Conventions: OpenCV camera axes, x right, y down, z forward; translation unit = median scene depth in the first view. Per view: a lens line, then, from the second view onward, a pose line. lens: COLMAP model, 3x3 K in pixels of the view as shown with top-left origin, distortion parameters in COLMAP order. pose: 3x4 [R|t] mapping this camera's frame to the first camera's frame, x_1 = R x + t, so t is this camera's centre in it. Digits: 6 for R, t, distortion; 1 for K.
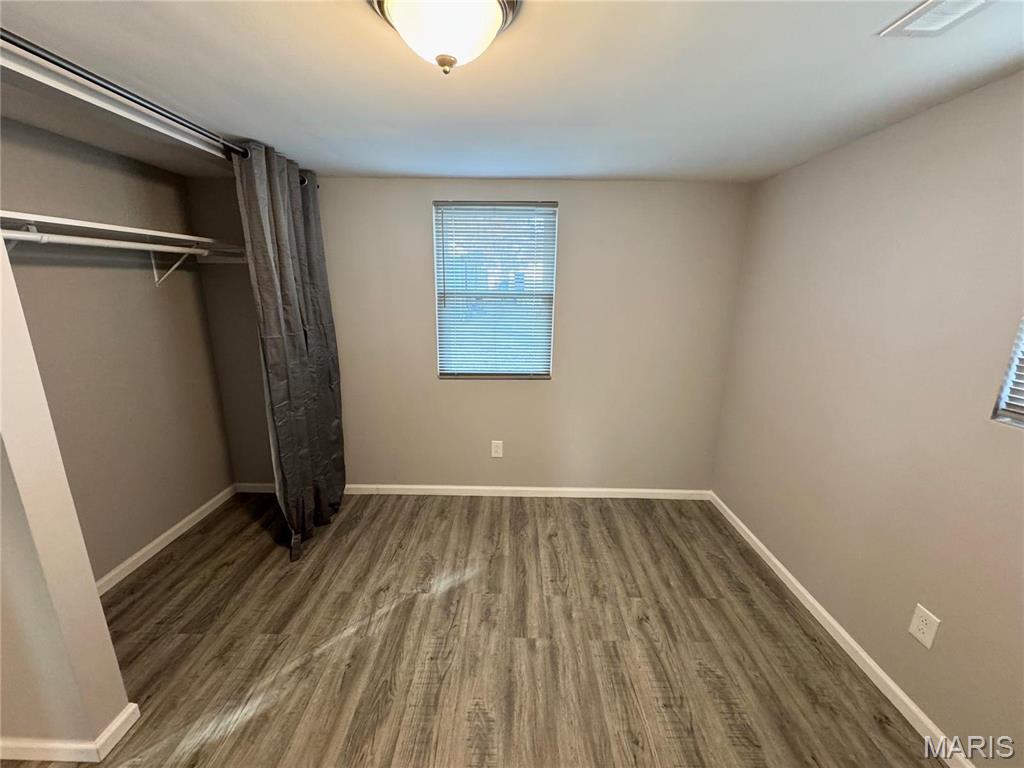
lens RADIAL K [[406.2, 0, 511.7], [0, 406.2, 384.7], [0, 0, 1]] dist [-0.002157, 0.000136]
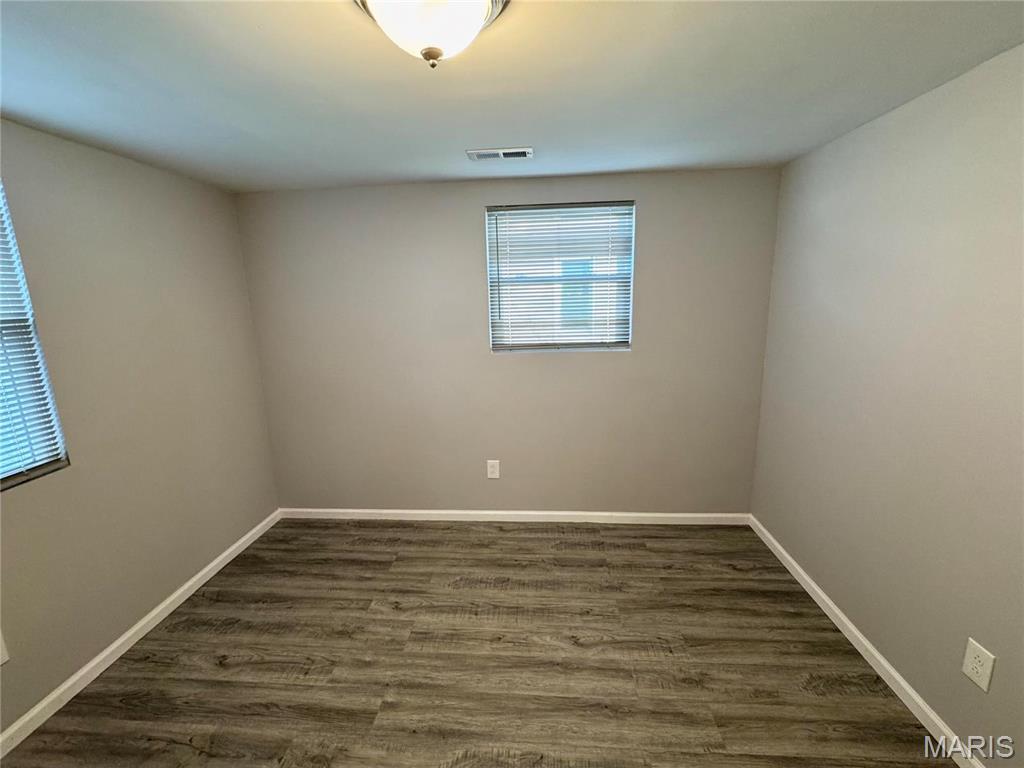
lens RADIAL K [[437.6, 0, 512.4], [0, 437.6, 384.0], [0, 0, 1]] dist [0.000280, 0.000193]
pose [[0.064047, -0.221250, 0.973112, -0.655379], [0.264892, 0.943904, 0.197175, -0.115414], [-0.962149, 0.245141, 0.119061, 0.444718]]
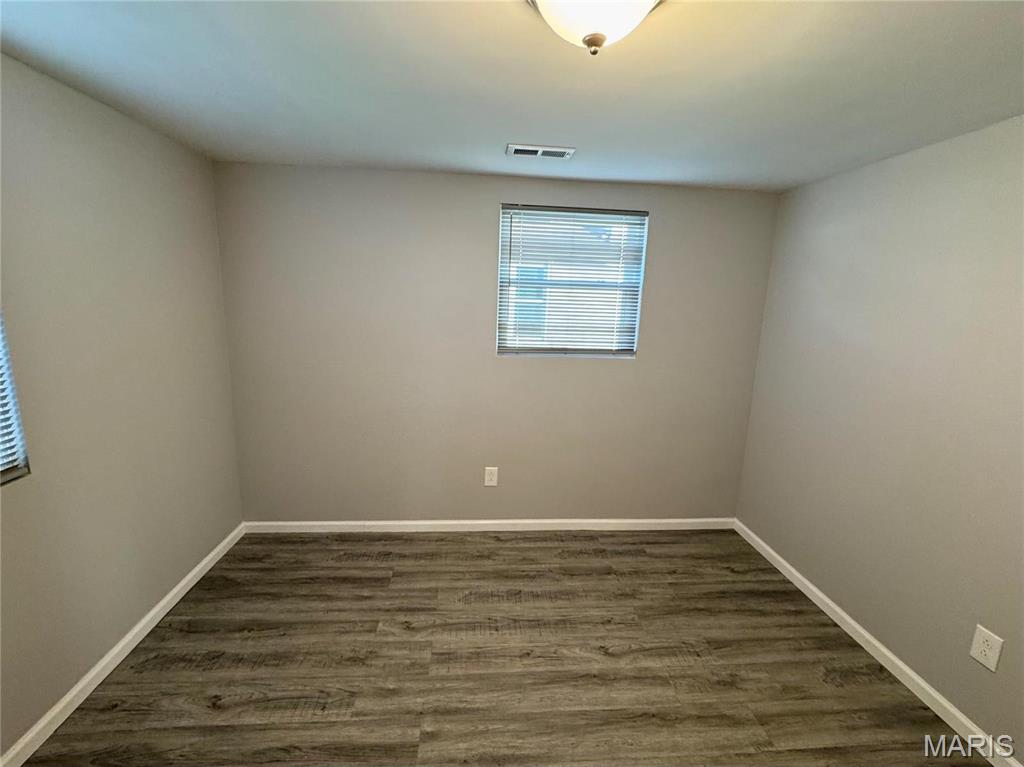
lens RADIAL K [[447.0, 0, 512.0], [0, 447.0, 383.5], [0, 0, 1]] dist [-0.000487, 0.000210]
pose [[-0.088153, -0.209256, 0.973879, -0.636407], [0.203160, 0.953358, 0.223236, -0.168420], [-0.975169, 0.217532, -0.041529, 0.693803]]
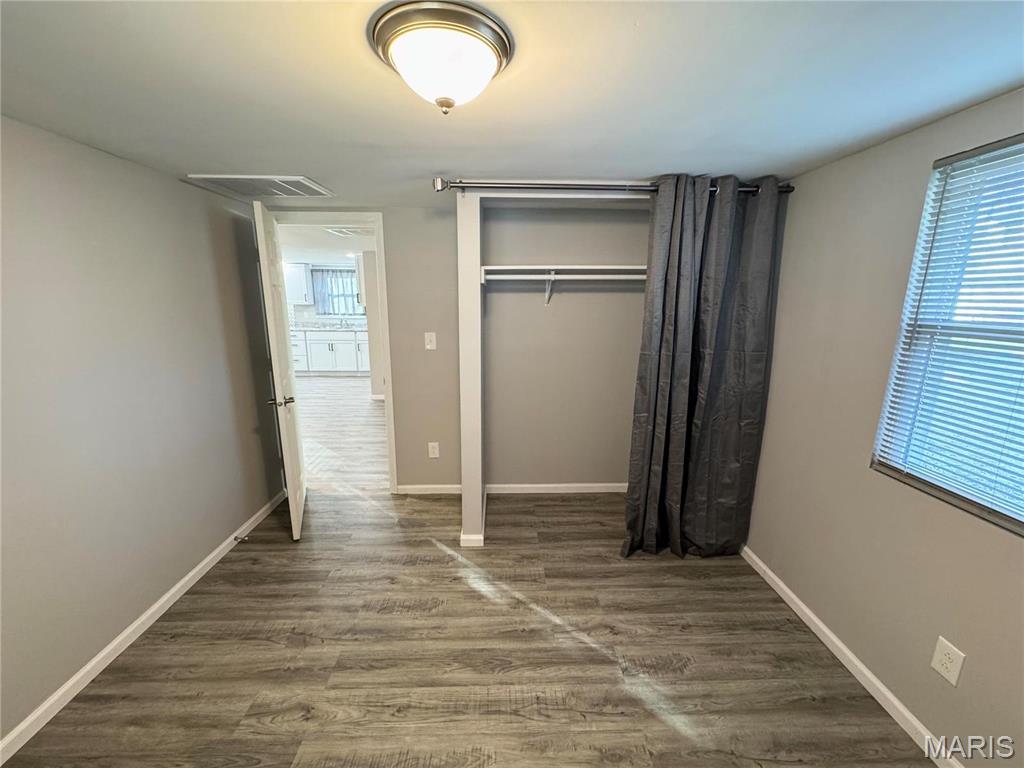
lens RADIAL K [[406.2, 0, 511.7], [0, 406.2, 384.7], [0, 0, 1]] dist [-0.002157, 0.000136]
pose [[0.034911, 0.203088, -0.978538, 0.528024], [-0.246295, 0.950683, 0.188520, -0.167986], [0.968566, 0.234427, 0.083209, 0.629687]]
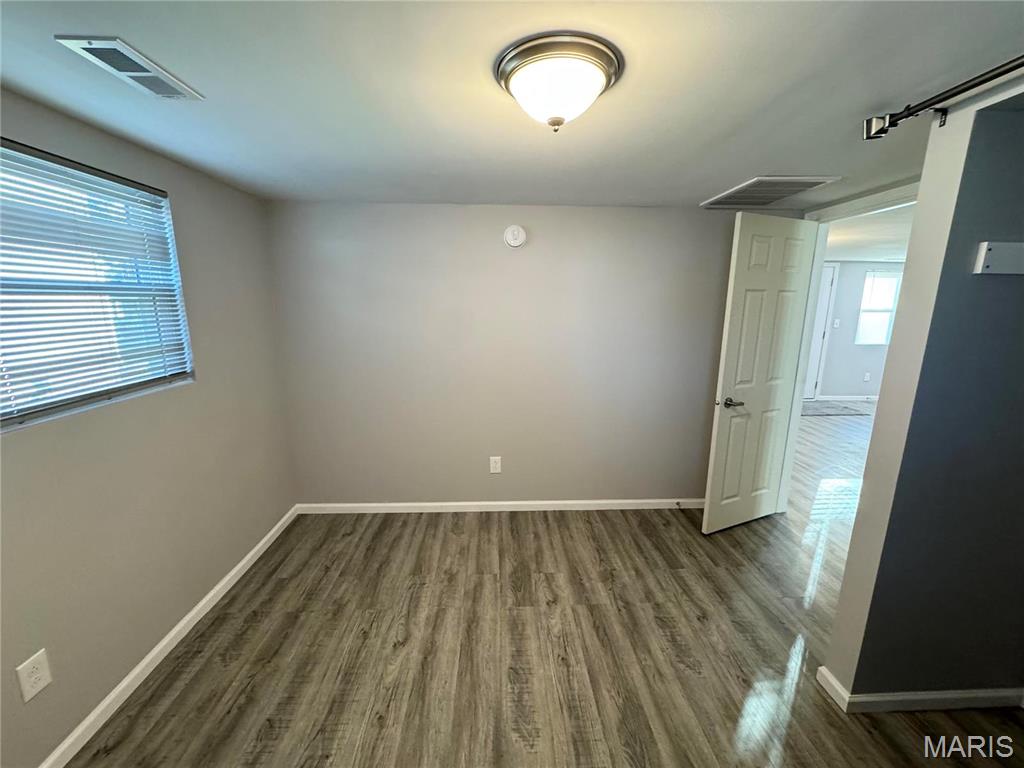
lens RADIAL K [[410.0, 0, 510.7], [0, 410.0, 383.0], [0, 0, 1]] dist [0.002305, 0.000076]
pose [[-0.998783, -0.007287, -0.048783, 0.013757], [-0.027414, 0.904205, 0.426218, -0.309196], [0.041004, 0.427037, -0.903304, 1.220661]]
